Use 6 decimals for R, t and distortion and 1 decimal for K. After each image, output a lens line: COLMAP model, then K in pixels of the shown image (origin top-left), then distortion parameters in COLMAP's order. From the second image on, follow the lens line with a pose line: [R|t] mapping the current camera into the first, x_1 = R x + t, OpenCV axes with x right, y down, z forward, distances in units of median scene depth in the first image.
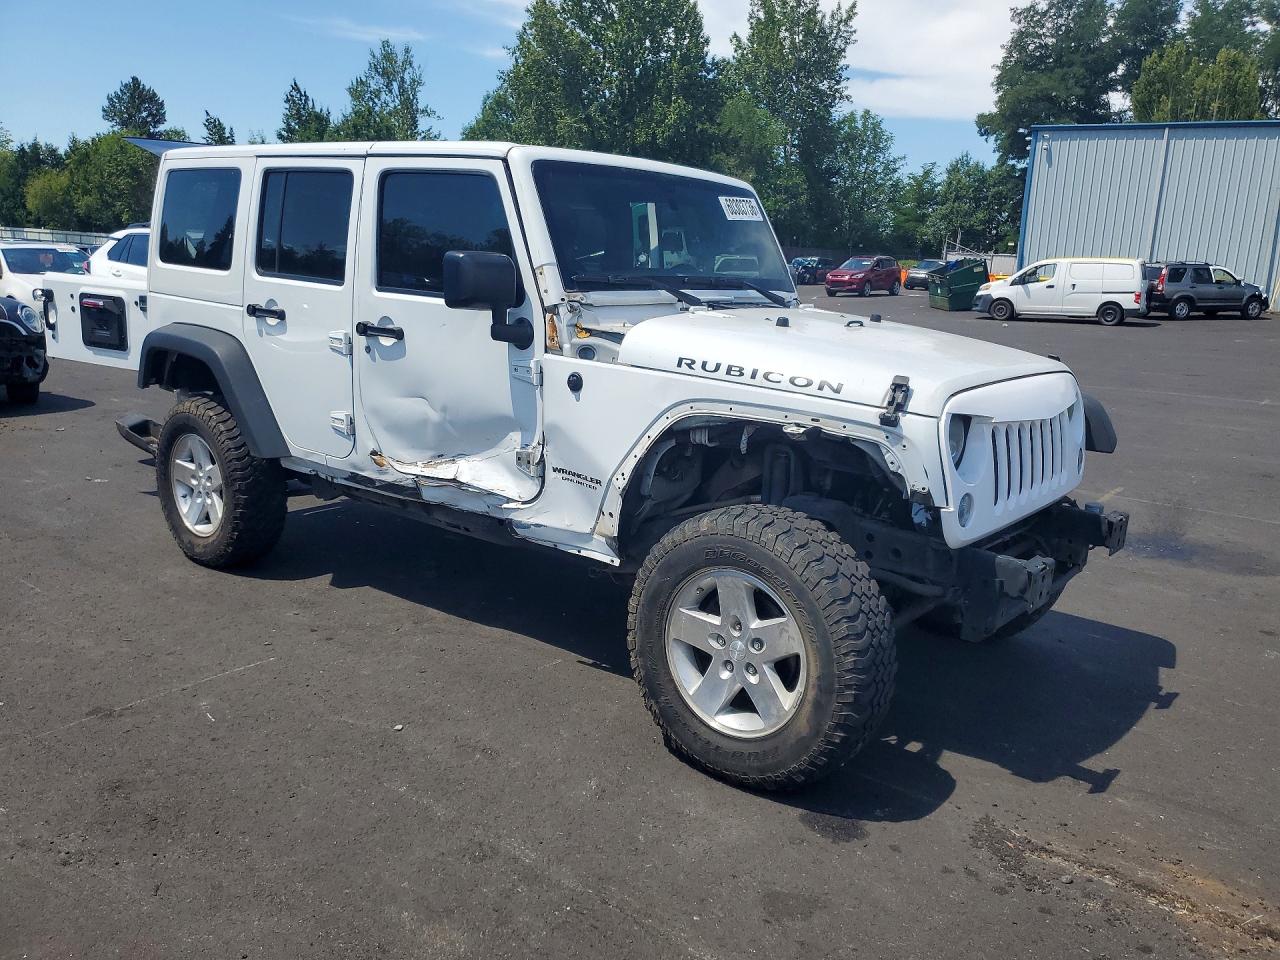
lens RADIAL K [[1004.6, 0, 646.4], [0, 1004.6, 470.7], [0, 0, 1]] dist [0.044445, -0.012390]
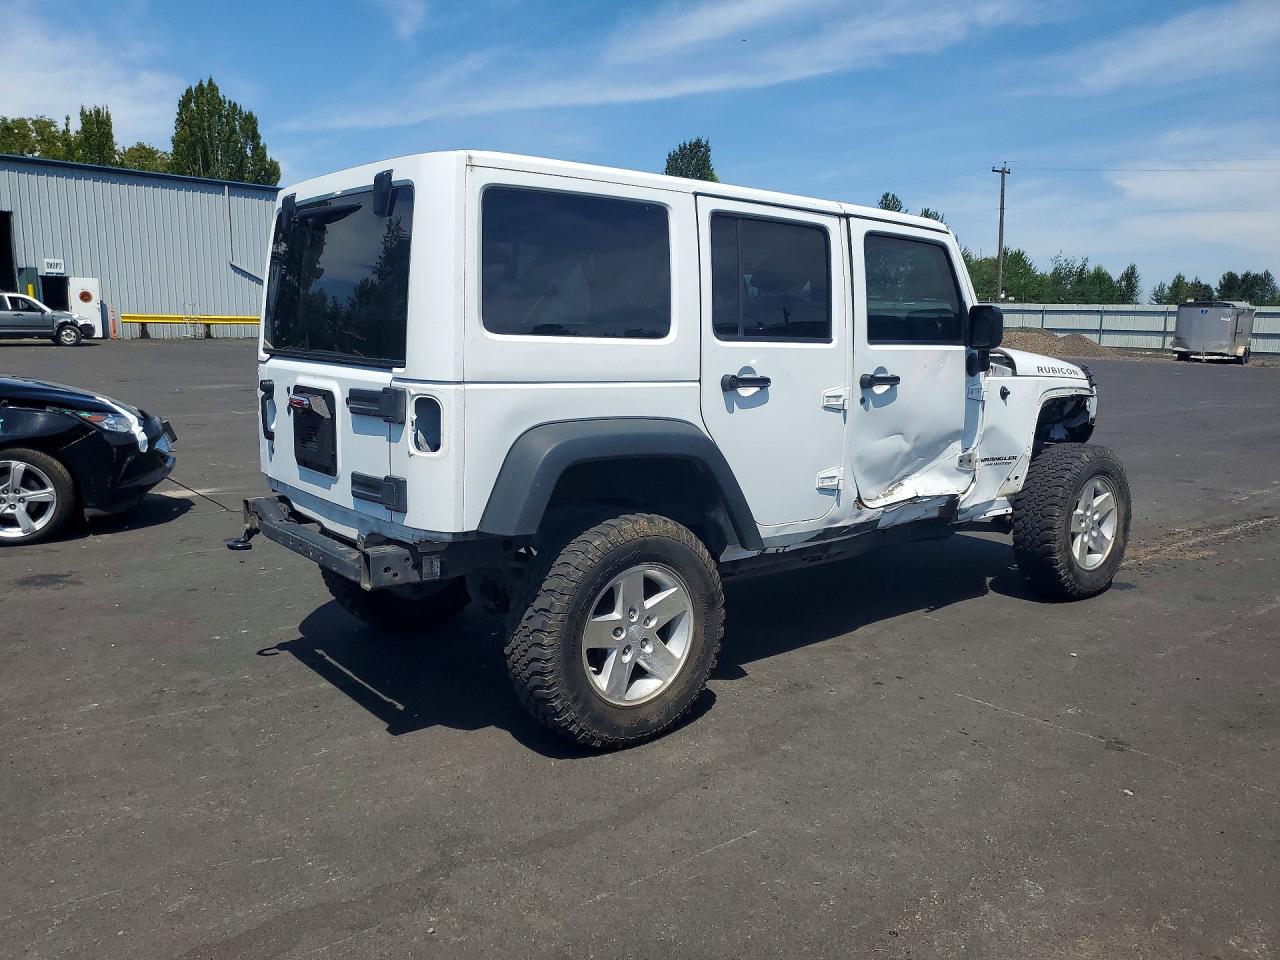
lens RADIAL K [[1004.6, 0, 612.2], [0, 1004.6, 490.6], [0, 0, 1]] dist [0.044445, -0.012390]
pose [[0.219704, -0.199879, 0.954871, -1.354586], [0.200831, 0.967088, 0.156228, -0.246517], [-0.954671, 0.157443, 0.252615, 1.001378]]
